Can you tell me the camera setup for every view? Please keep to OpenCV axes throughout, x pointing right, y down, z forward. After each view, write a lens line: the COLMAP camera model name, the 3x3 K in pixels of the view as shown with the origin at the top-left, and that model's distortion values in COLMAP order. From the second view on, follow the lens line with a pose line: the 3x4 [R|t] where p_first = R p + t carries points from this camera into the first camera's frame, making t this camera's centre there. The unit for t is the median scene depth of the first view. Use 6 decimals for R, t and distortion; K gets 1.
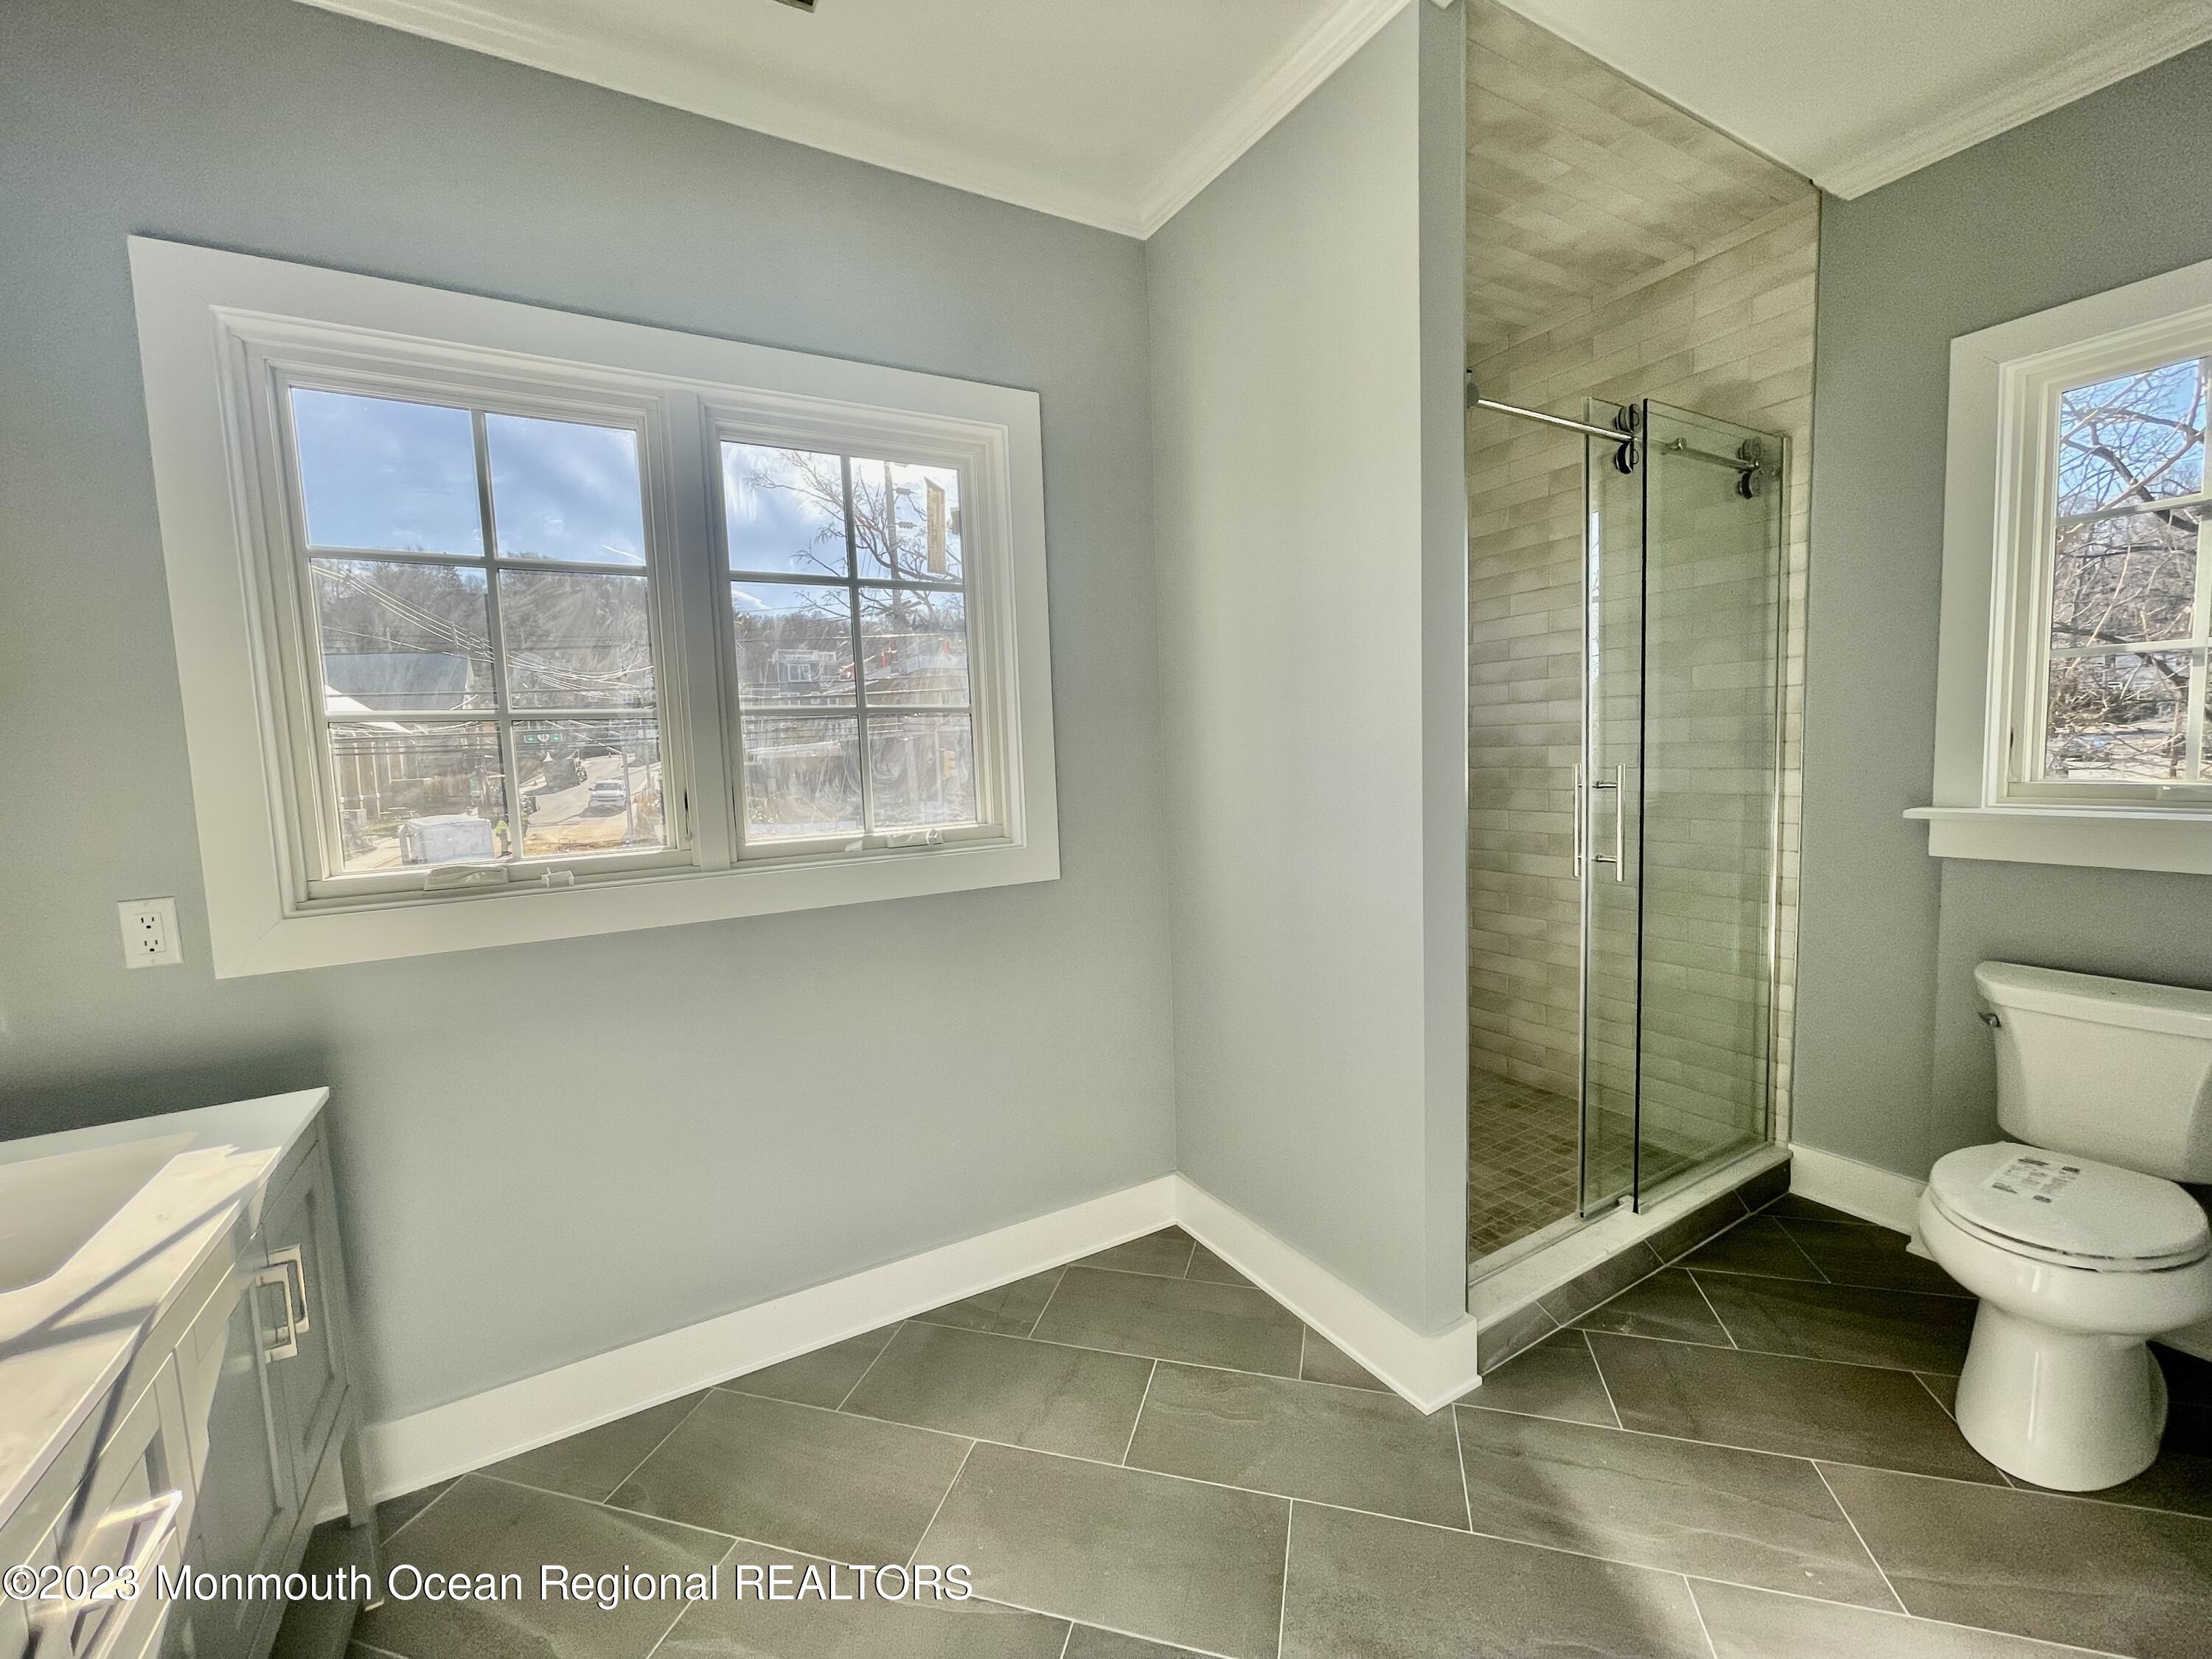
lens RADIAL K [[898.7, 0, 1092.1], [0, 898.7, 833.2], [0, 0, 1]] dist [-0.000998, 0.000643]
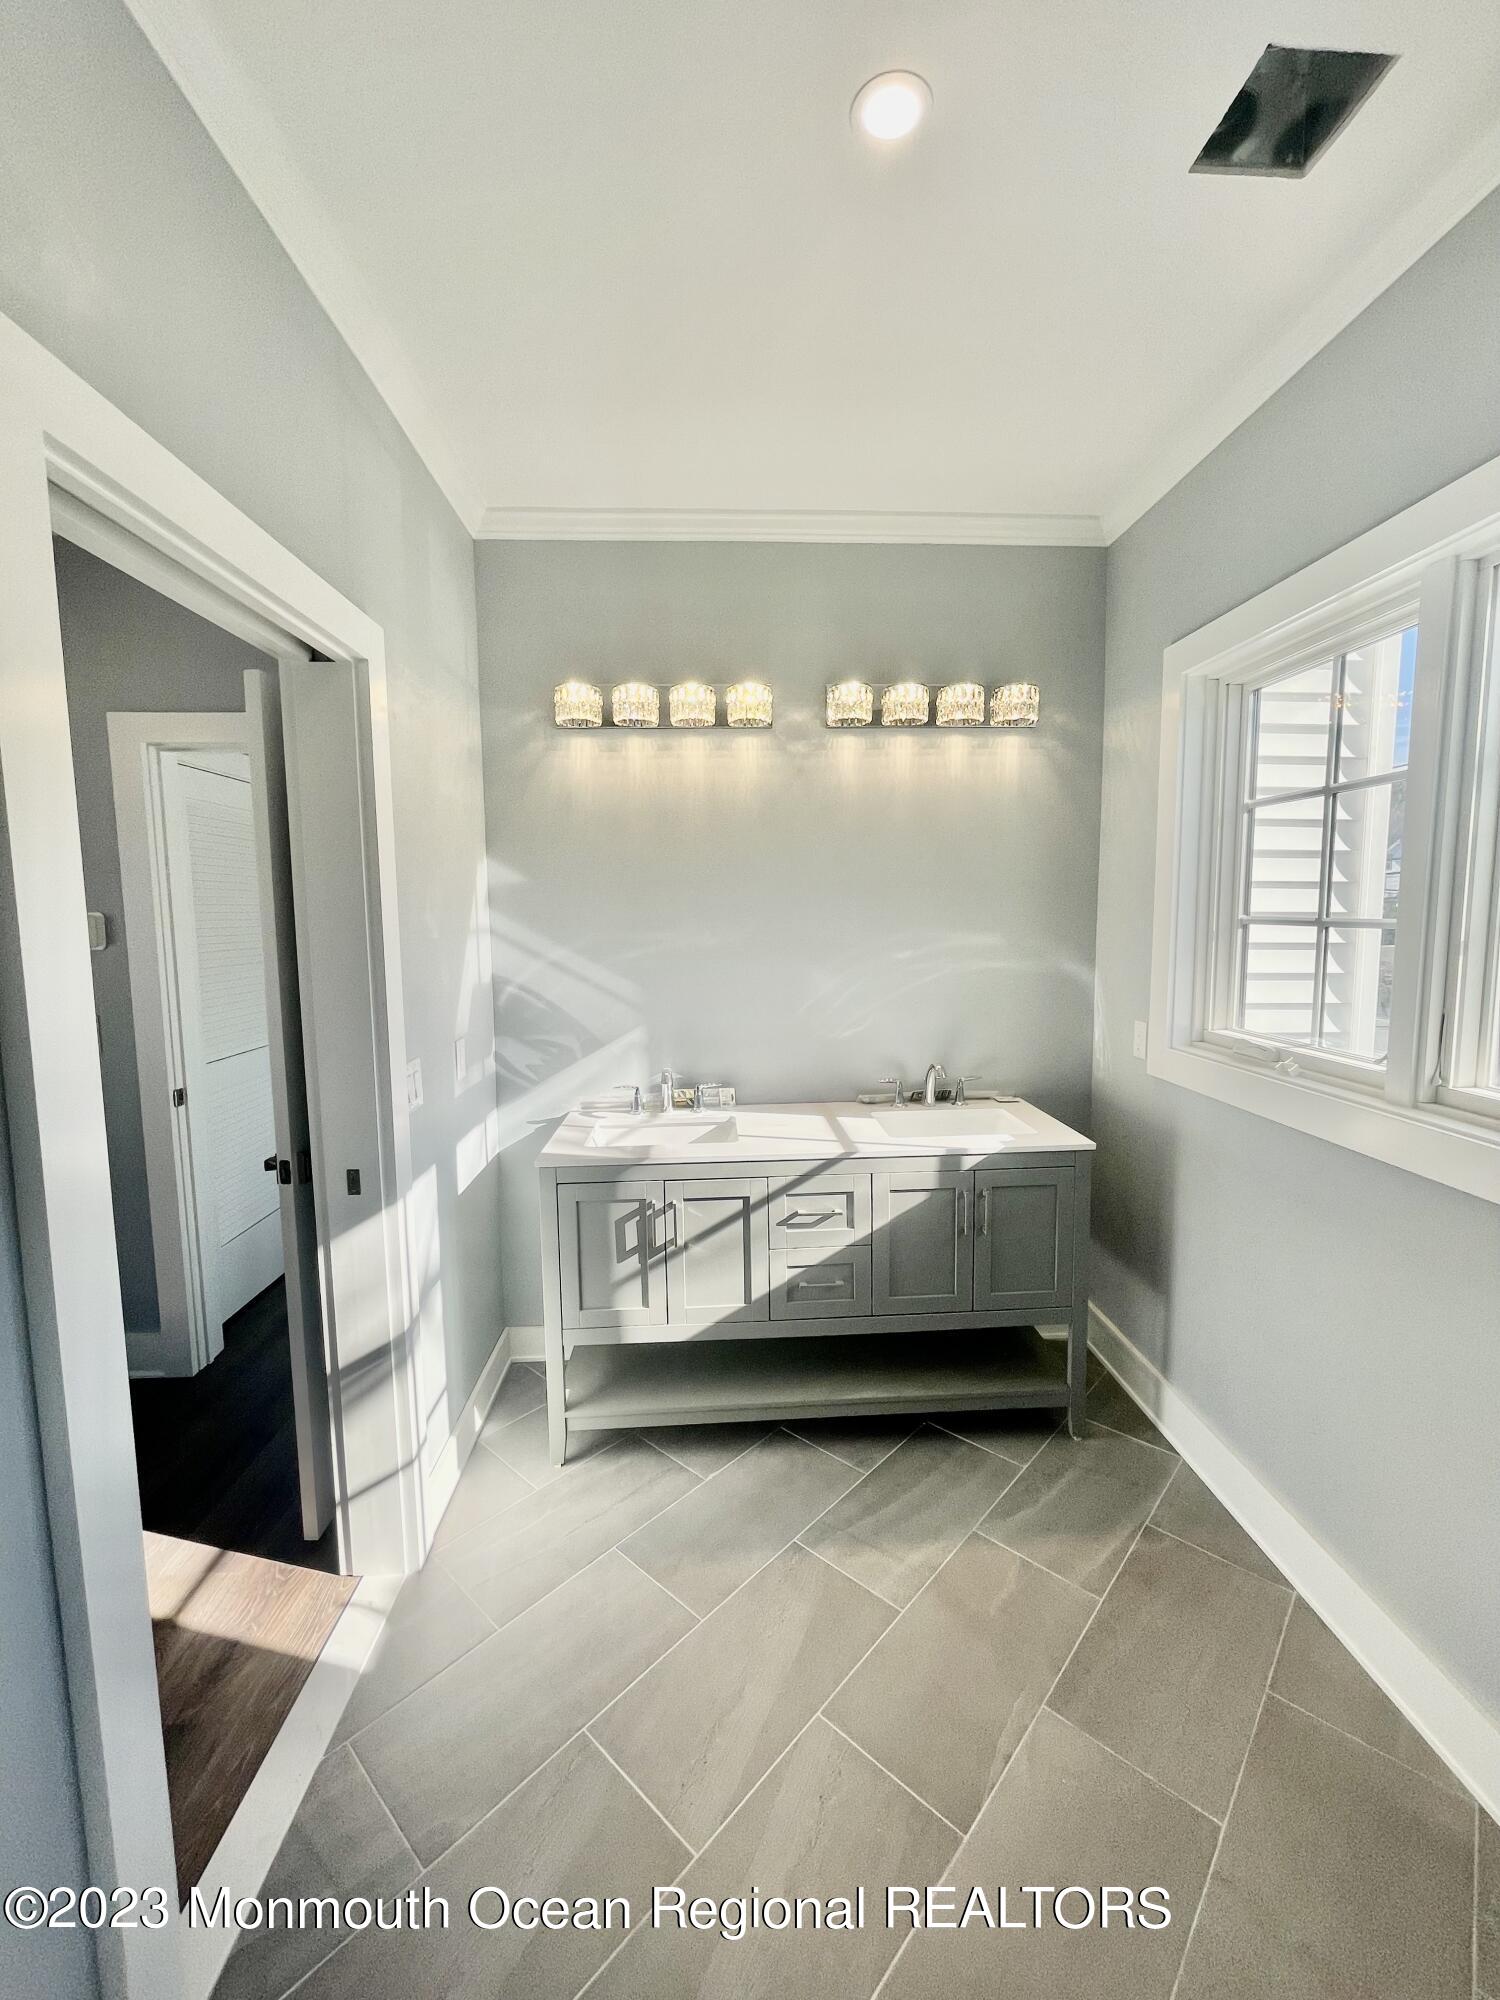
lens RADIAL K [[812.5, 0, 748.9], [0, 812.5, 990.7], [0, 0, 1]] dist [-0.000998, 0.000643]
pose [[-0.445658, 0.129128, -0.885841, 0.682193], [-0.057878, 0.983316, 0.172455, -0.201581], [0.893330, 0.128126, -0.430749, 0.903033]]
